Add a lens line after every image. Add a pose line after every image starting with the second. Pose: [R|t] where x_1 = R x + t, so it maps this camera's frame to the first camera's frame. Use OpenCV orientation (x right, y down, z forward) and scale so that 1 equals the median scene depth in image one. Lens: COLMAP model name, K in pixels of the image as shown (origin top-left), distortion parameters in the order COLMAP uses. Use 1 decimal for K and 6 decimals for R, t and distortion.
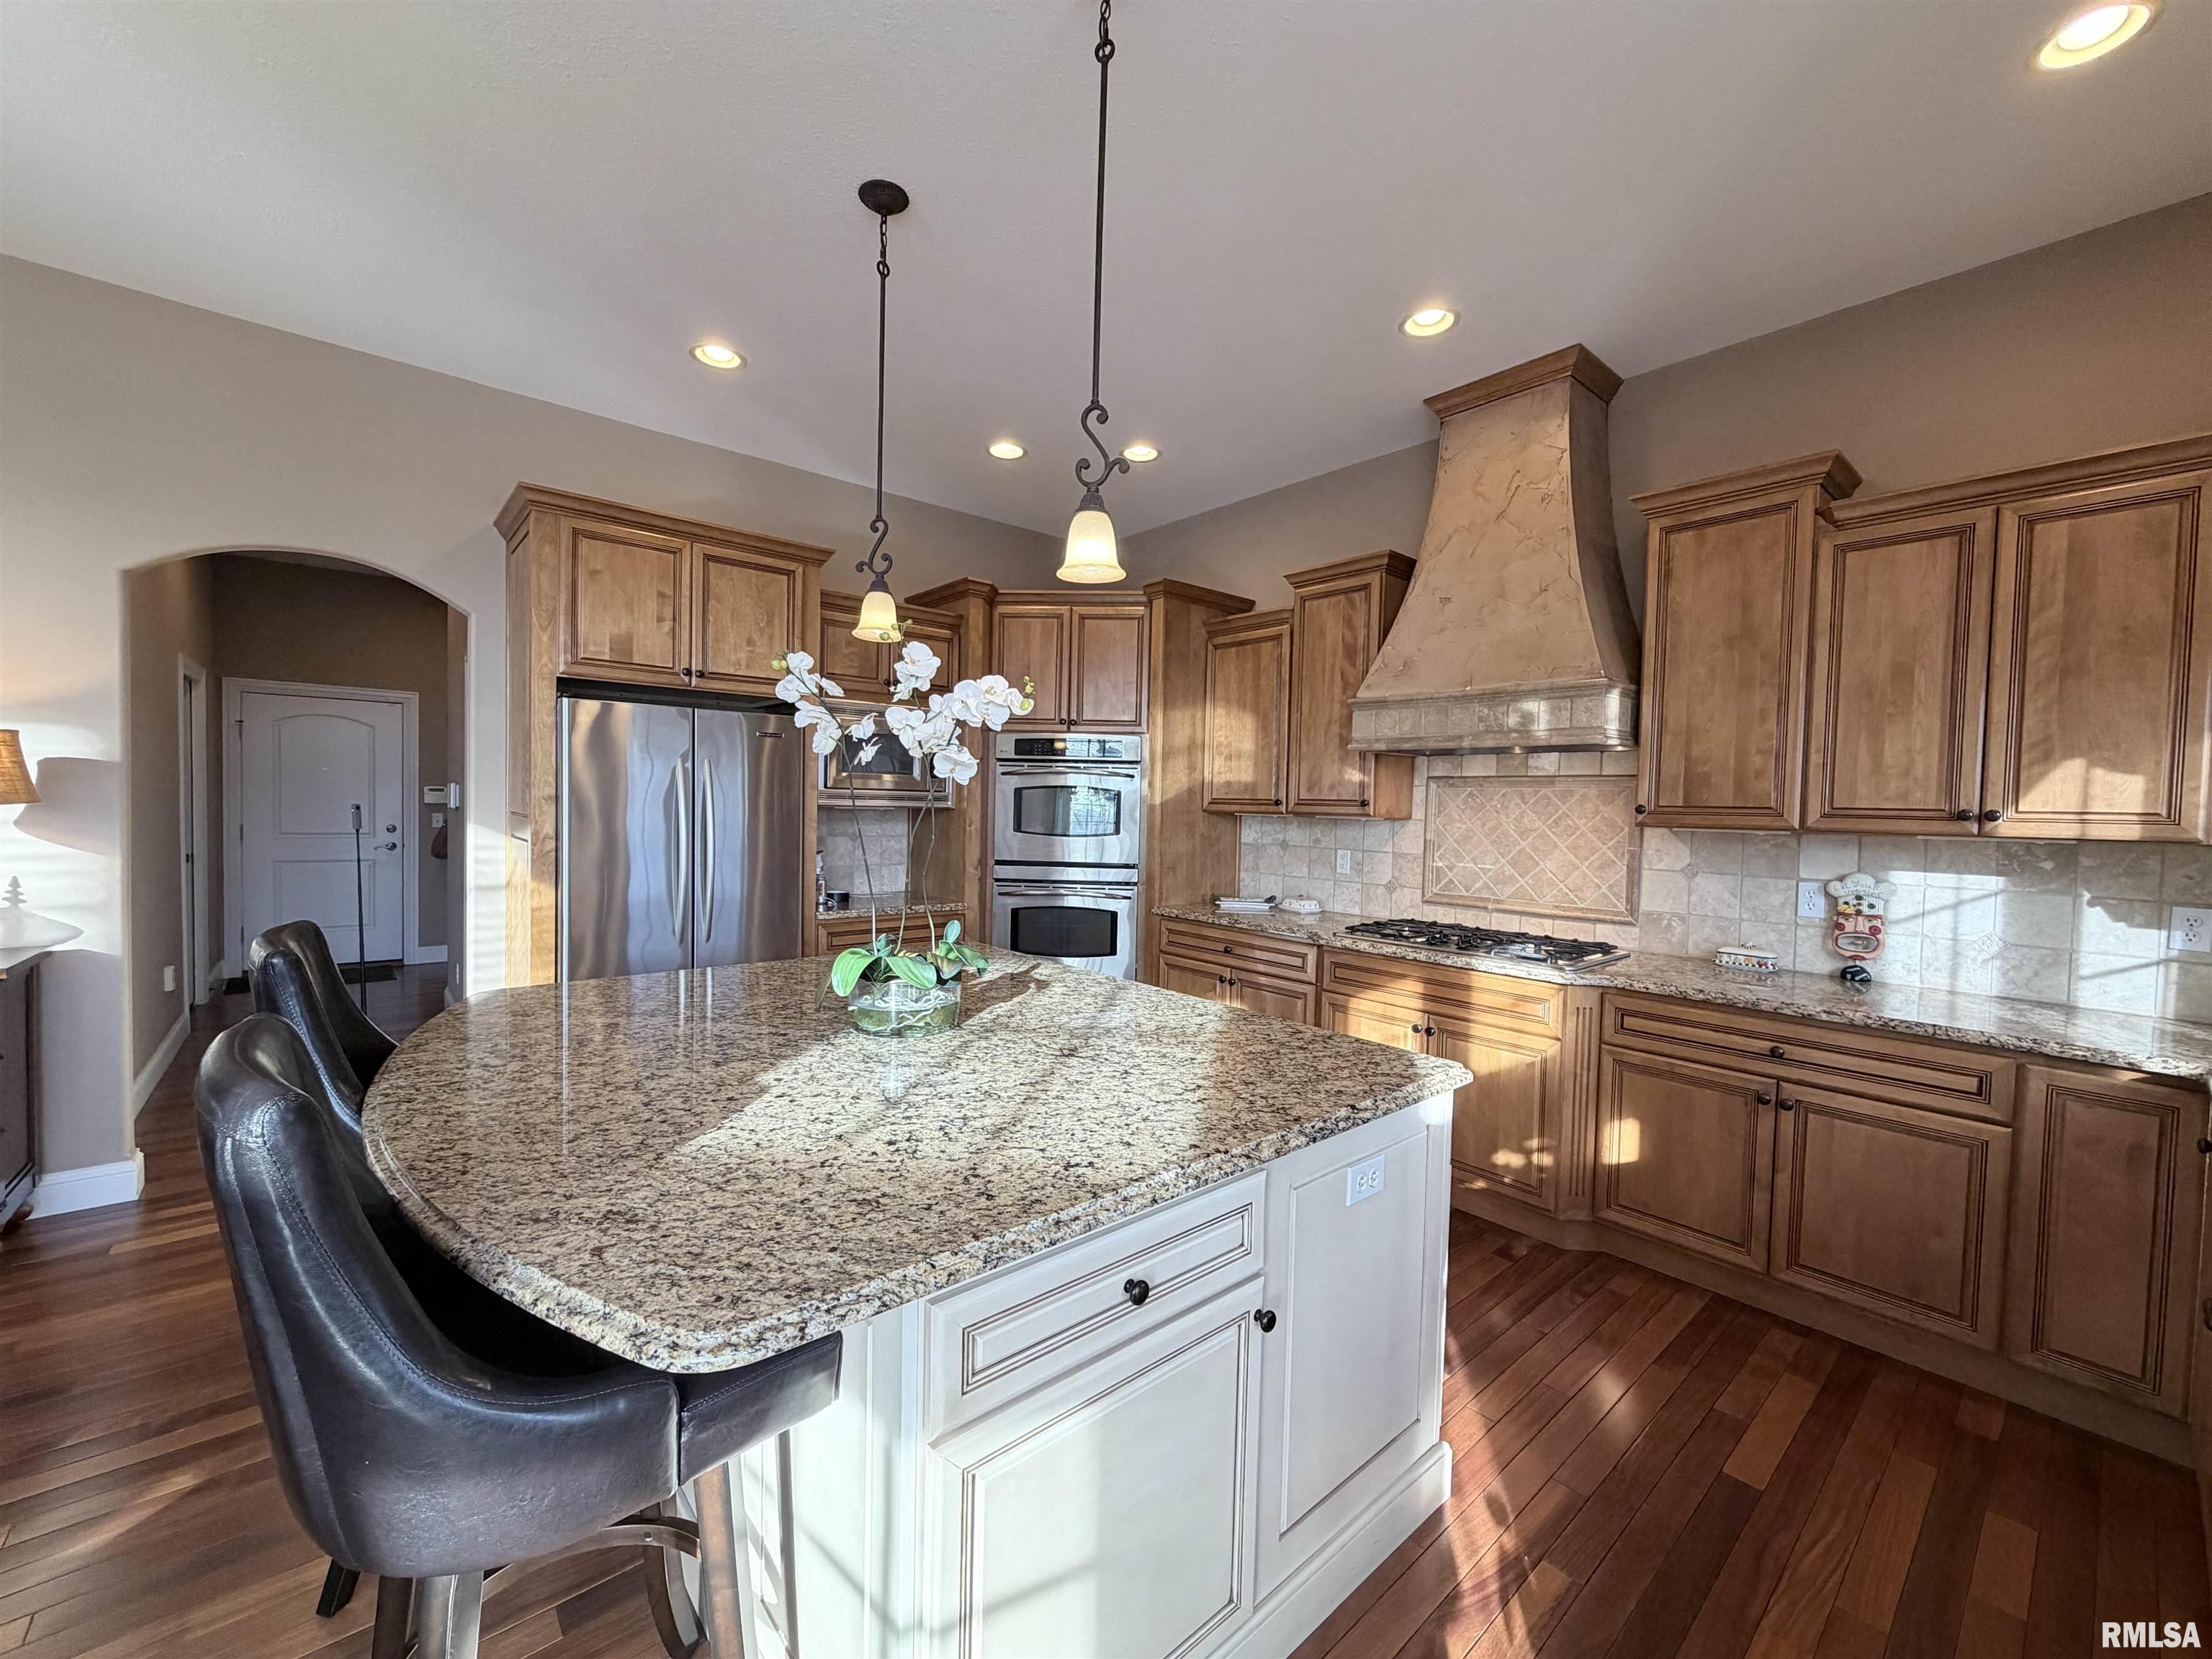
lens RADIAL K [[880.7, 0, 1094.9], [0, 880.7, 830.8], [0, 0, 1]] dist [0.000944, -0.000084]
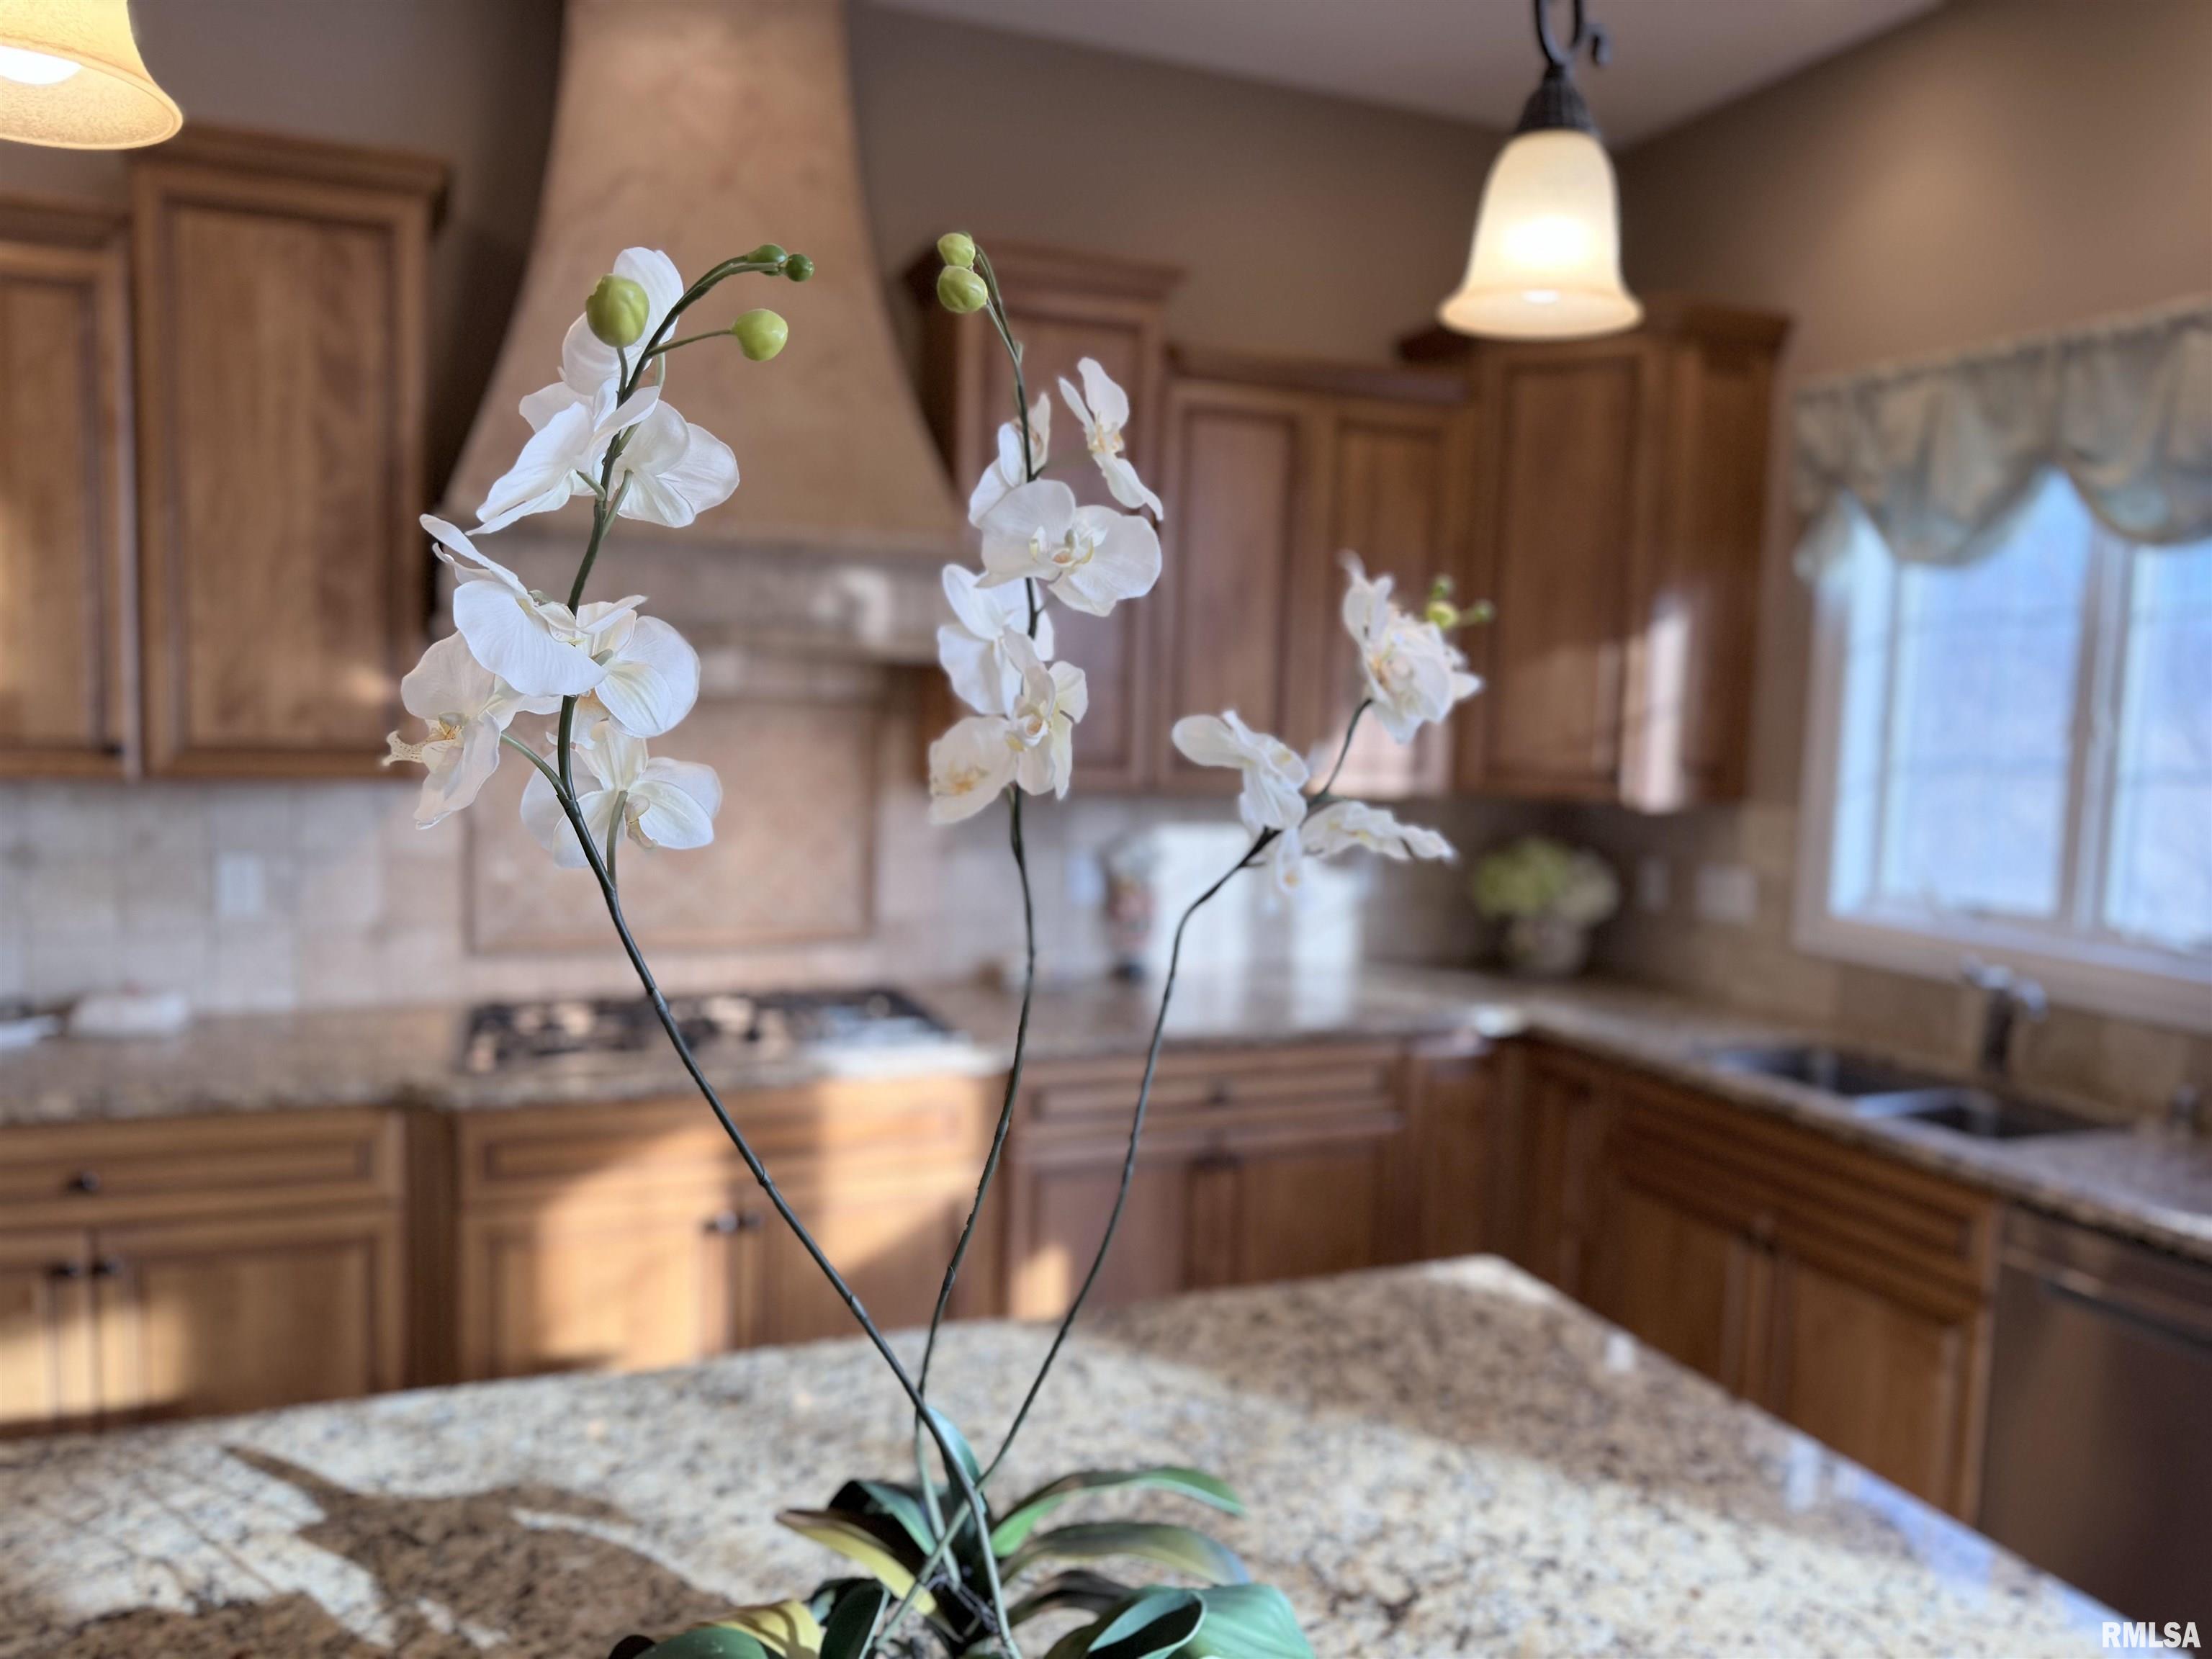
lens RADIAL K [[1595.9, 0, 1106.0], [0, 1595.9, 829.5], [0, 0, 1]] dist [0.002973, -0.000953]
pose [[0.310848, -0.090399, 0.946151, -0.531702], [0.003939, 0.995581, 0.093828, -0.107421], [-0.950452, -0.025440, 0.309830, 0.722003]]
